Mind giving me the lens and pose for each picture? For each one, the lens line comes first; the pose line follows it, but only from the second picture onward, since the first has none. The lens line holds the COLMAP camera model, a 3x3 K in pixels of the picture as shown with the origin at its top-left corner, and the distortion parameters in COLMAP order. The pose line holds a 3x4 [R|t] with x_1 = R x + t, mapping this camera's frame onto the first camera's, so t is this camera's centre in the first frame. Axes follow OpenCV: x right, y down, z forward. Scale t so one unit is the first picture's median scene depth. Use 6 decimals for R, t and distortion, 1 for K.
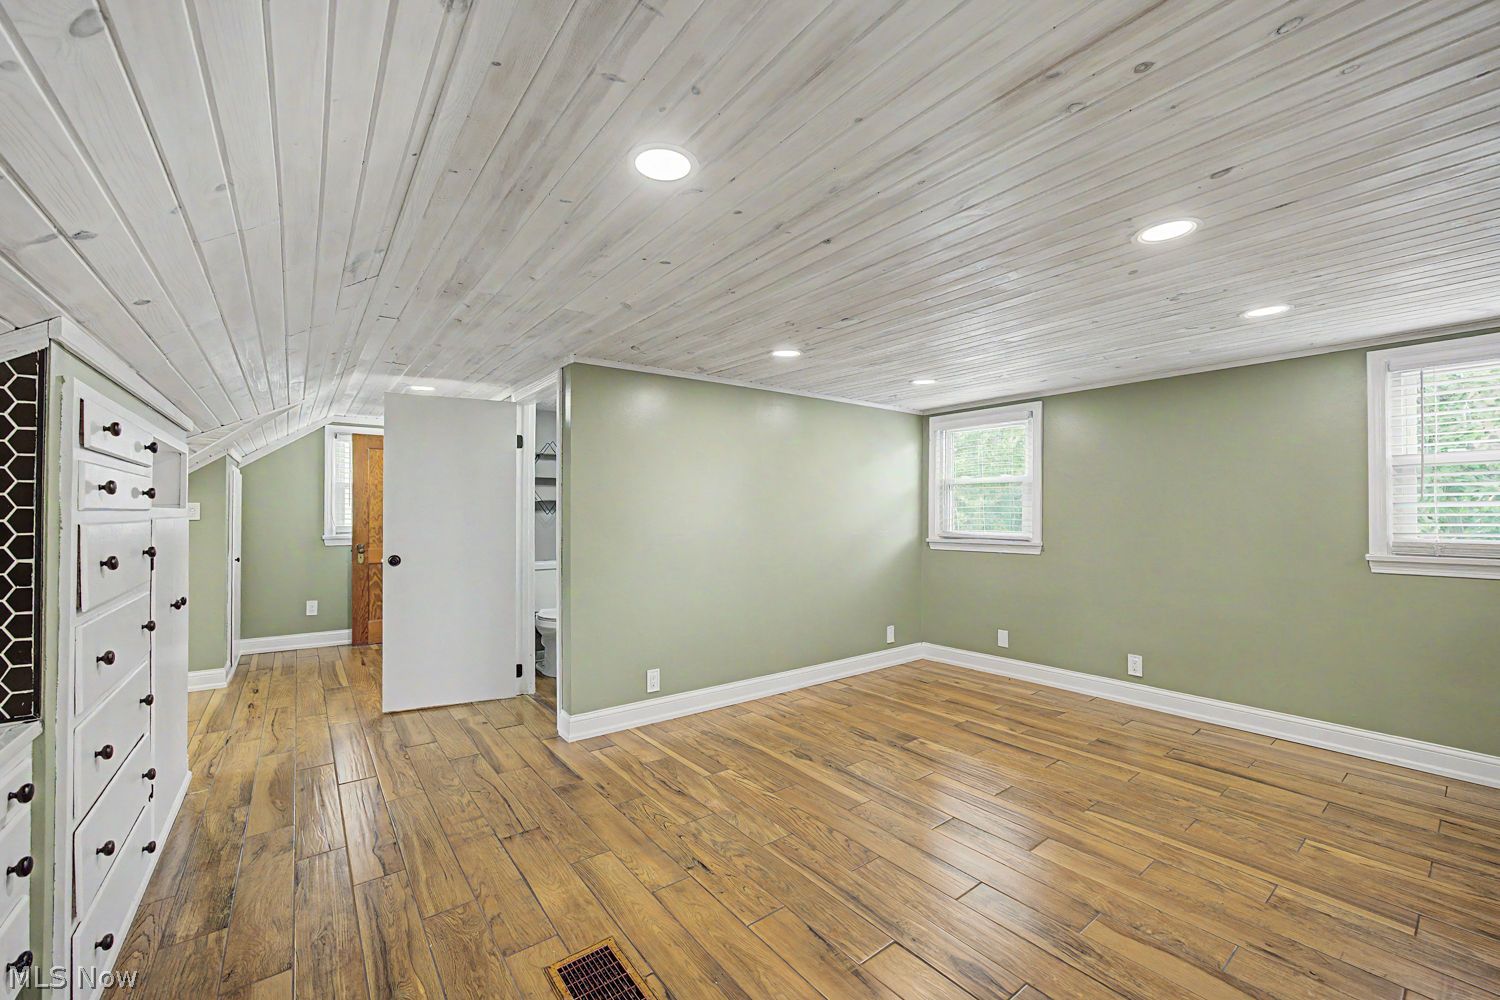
lens RADIAL K [[589.4, 0, 743.2], [0, 589.4, 510.0], [0, 0, 1]] dist [-0.023479, 0.001765]
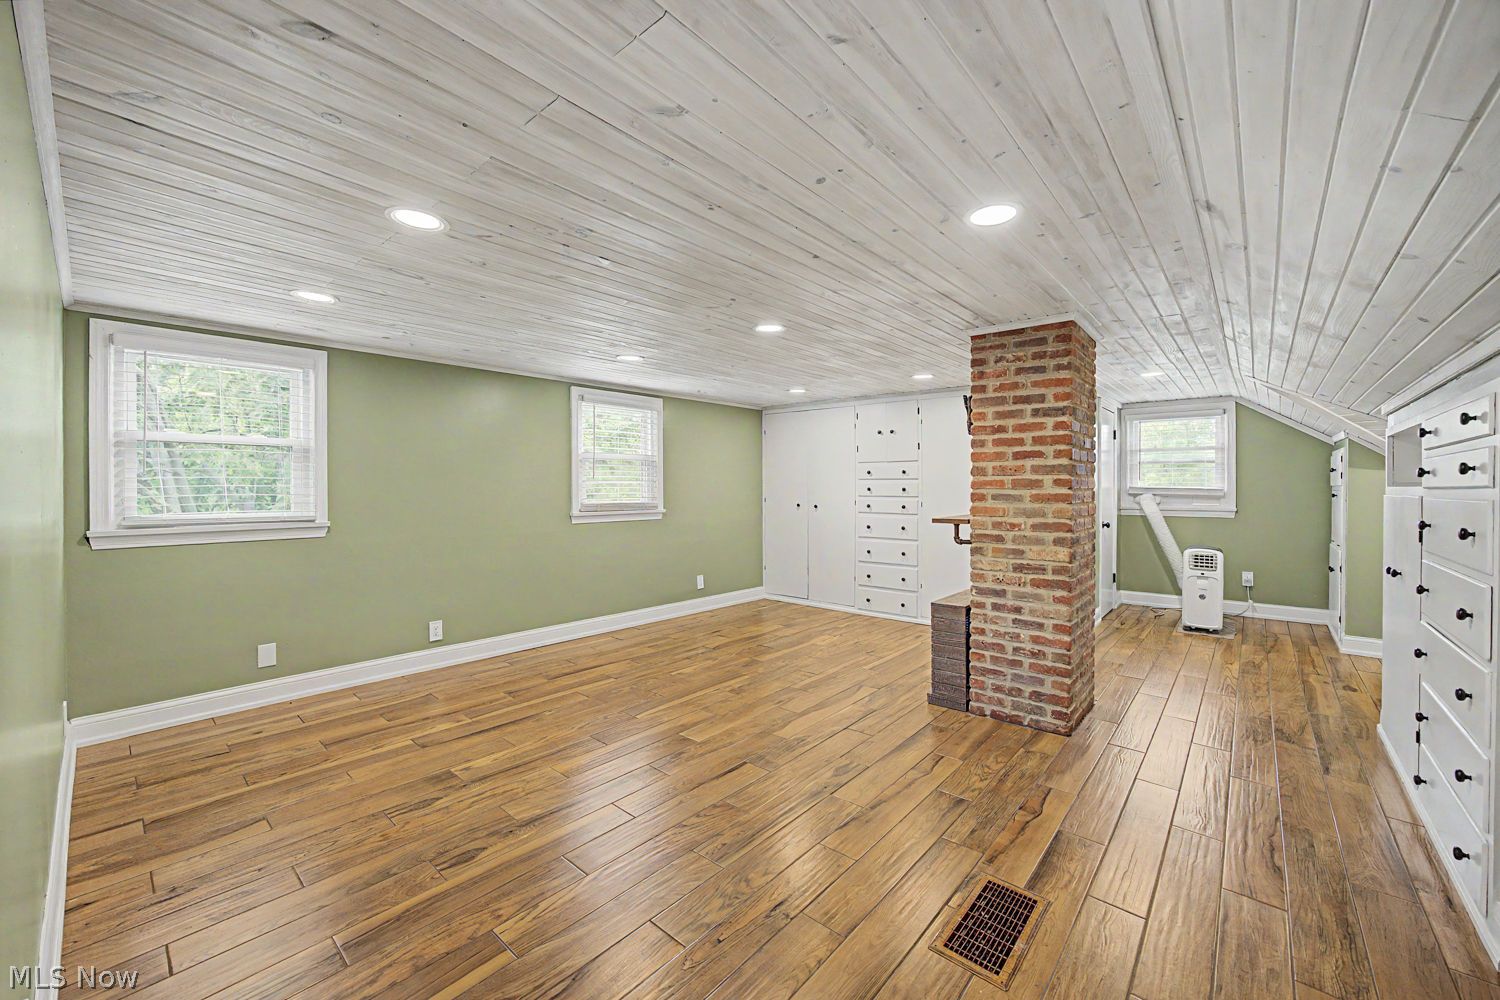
lens RADIAL K [[589.4, 0, 745.1], [0, 589.4, 493.4], [0, 0, 1]] dist [-0.023479, 0.001765]
pose [[-0.193676, -0.012746, 0.980983, -0.593170], [-0.005922, 0.999913, 0.011823, 0.001489], [-0.981048, -0.003520, -0.193735, 0.818235]]
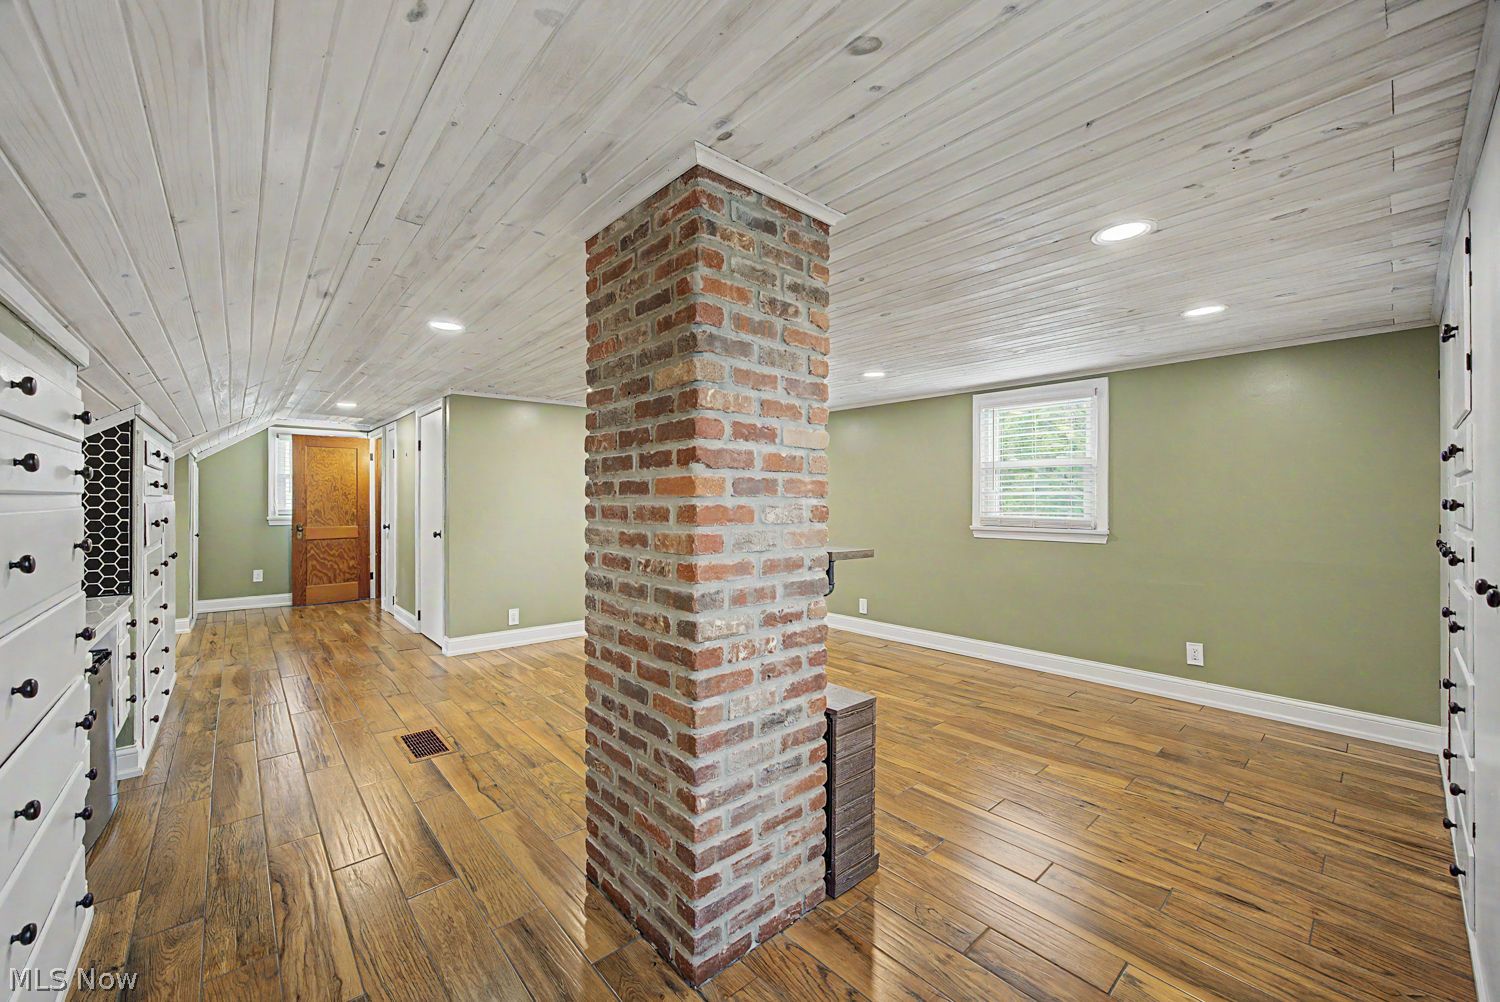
lens RADIAL K [[589.4, 0, 751.0], [0, 589.4, 501.1], [0, 0, 1]] dist [-0.023479, 0.001765]
pose [[0.997235, 0.000351, 0.074313, 0.359349], [-0.000882, 0.999974, 0.007112, 0.000537], [-0.074309, -0.007158, 0.997210, -0.518586]]
